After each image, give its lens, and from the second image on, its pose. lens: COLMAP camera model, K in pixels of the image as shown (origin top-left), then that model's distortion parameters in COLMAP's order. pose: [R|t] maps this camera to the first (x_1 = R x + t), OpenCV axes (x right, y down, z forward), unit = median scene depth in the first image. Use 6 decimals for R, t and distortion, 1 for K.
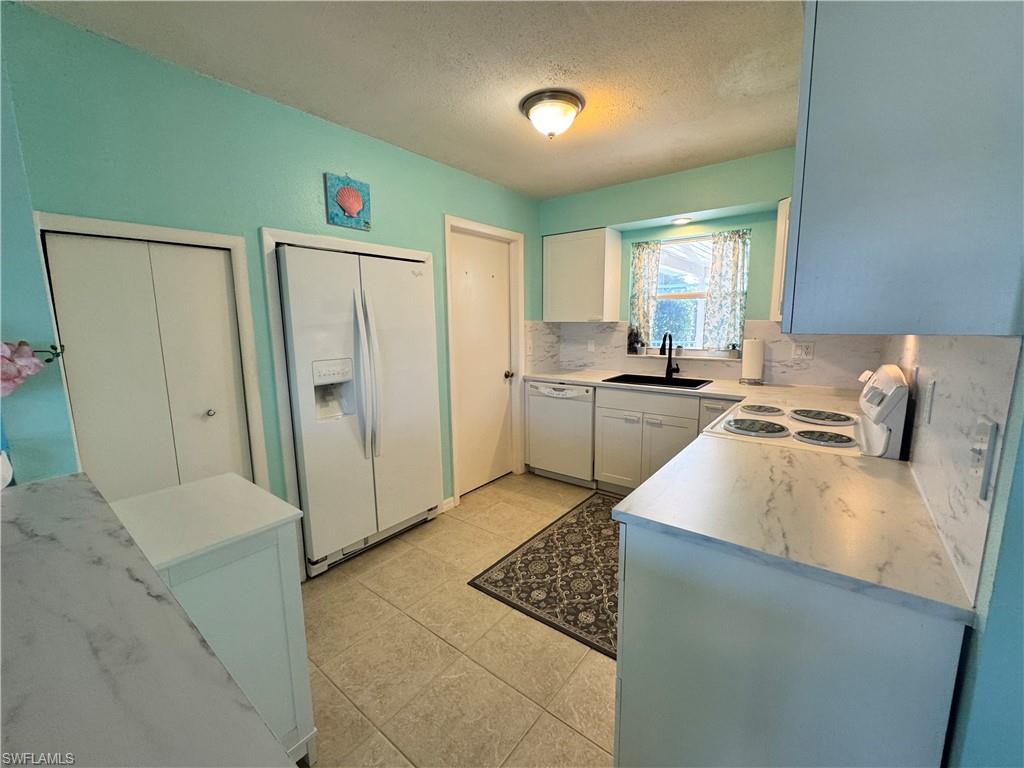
lens RADIAL K [[419.1, 0, 512.0], [0, 419.1, 384.0], [0, 0, 1]] dist [-0.003956, 0.000166]
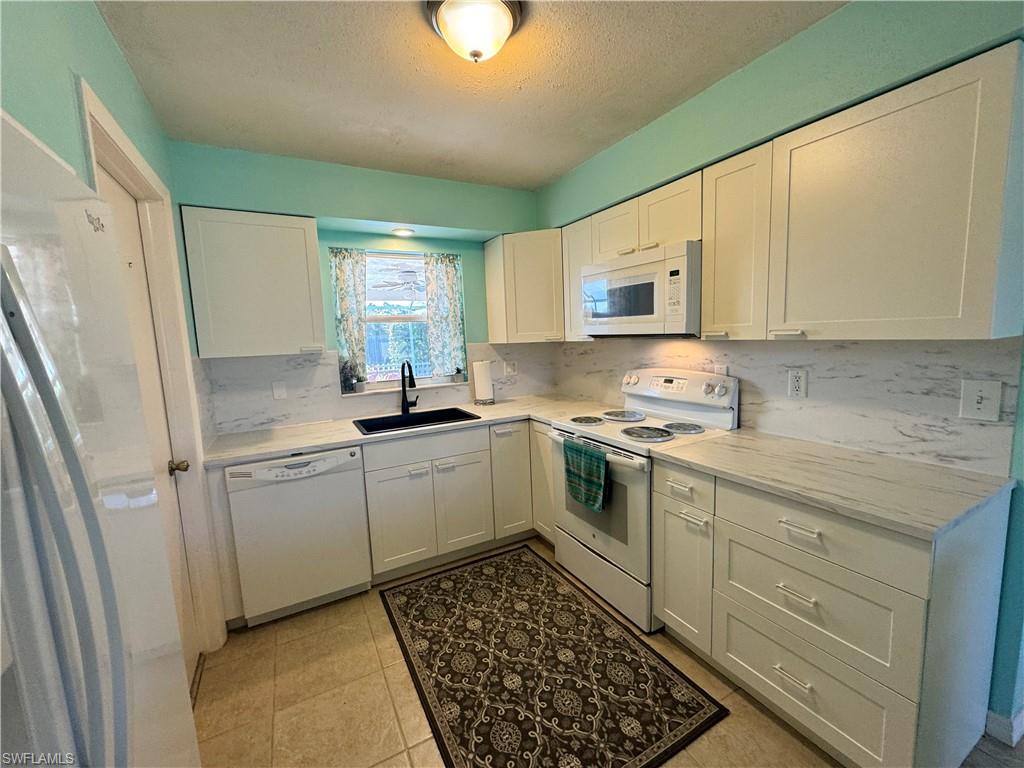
lens RADIAL K [[419.1, 0, 512.0], [0, 419.1, 384.0], [0, 0, 1]] dist [-0.003956, 0.000166]
pose [[0.397366, -0.113459, 0.910619, -0.334041], [0.175310, 0.983436, 0.046032, -0.083536], [-0.900759, 0.141350, 0.410675, 0.495246]]
